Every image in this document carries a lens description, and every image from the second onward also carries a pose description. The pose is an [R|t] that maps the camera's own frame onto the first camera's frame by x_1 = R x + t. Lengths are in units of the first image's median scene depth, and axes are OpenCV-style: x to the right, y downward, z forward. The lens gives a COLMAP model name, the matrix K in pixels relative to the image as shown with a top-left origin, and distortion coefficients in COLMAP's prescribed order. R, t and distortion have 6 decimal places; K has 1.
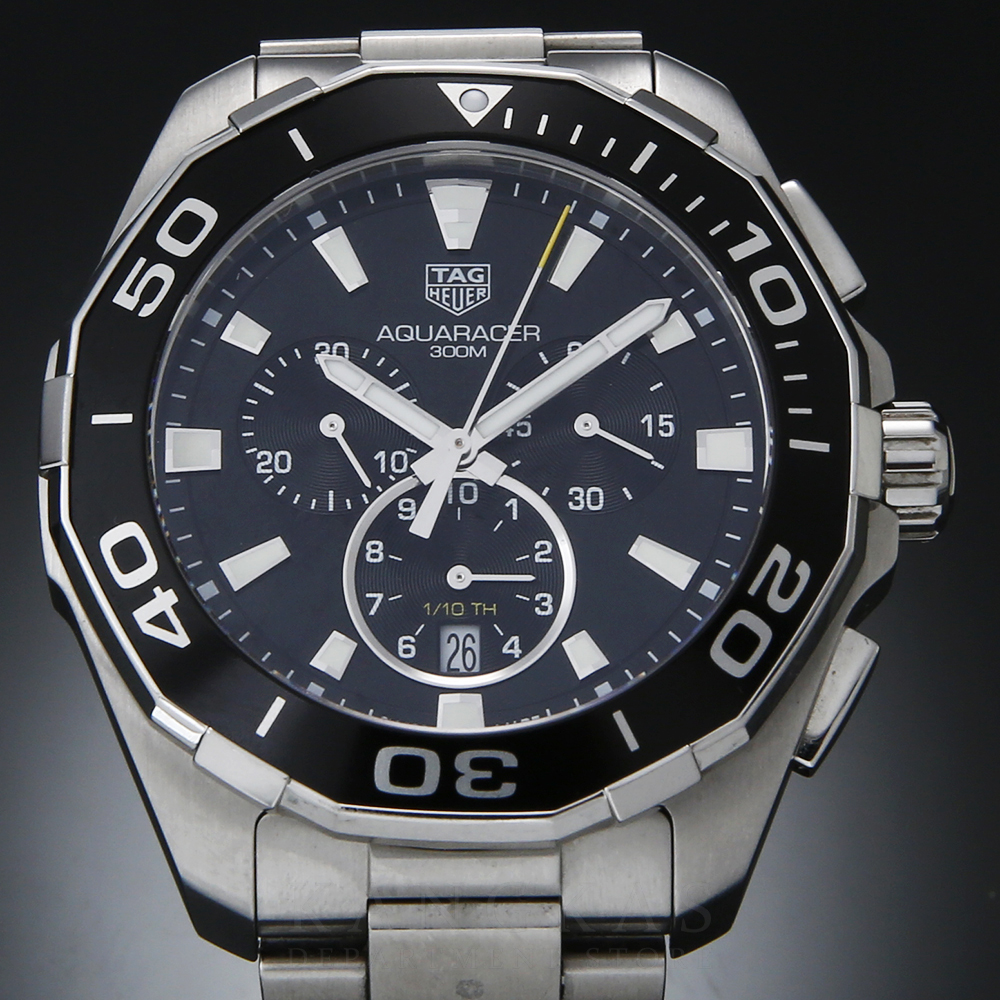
lens RADIAL K [[5949.5, 0, 500.0], [0, 5949.5, 500.0], [0, 0, 1]] dist [-0.010385, -10.355730]
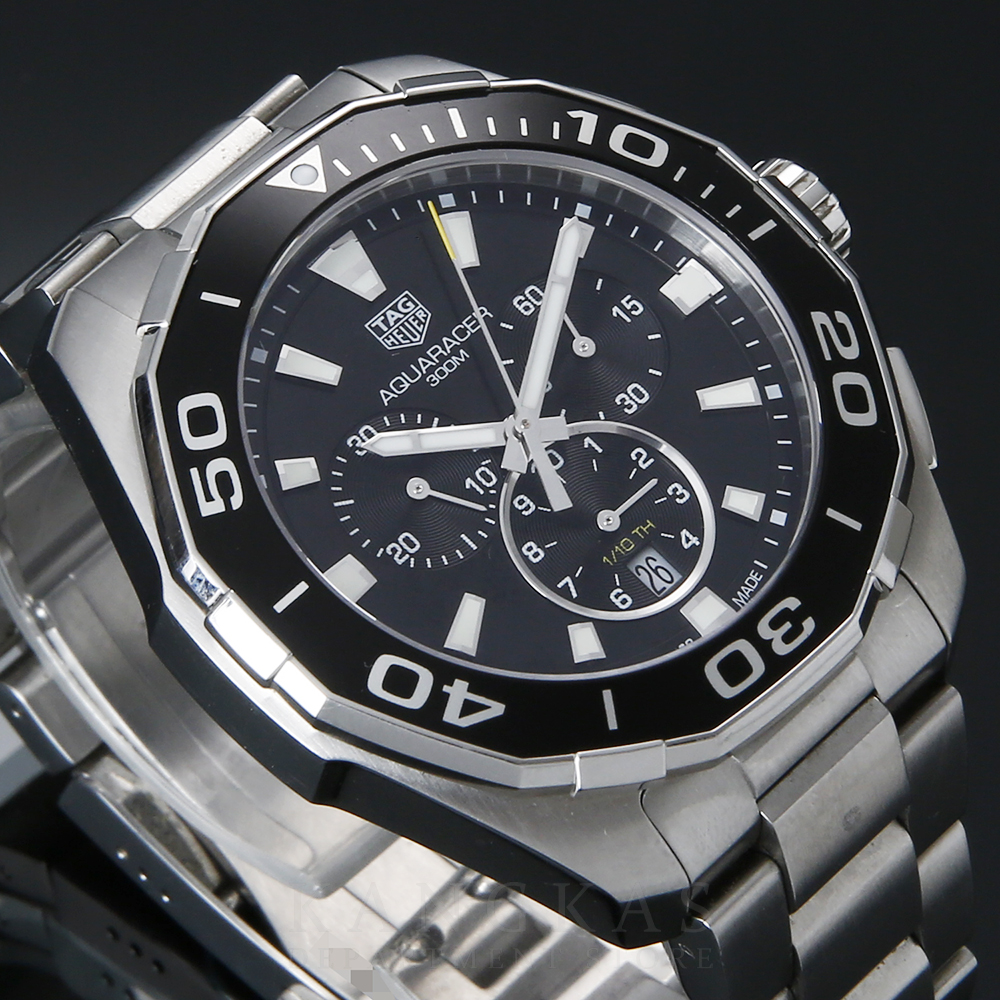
lens RADIAL K [[5949.5, 0, 500.0], [0, 5949.5, 500.0], [0, 0, 1]] dist [-0.010385, -10.355730]
pose [[0.692109, -0.592685, 0.411958, -0.451241], [0.614228, 0.783376, 0.095113, -0.101787], [-0.379090, 0.187208, 0.906225, 0.047667]]
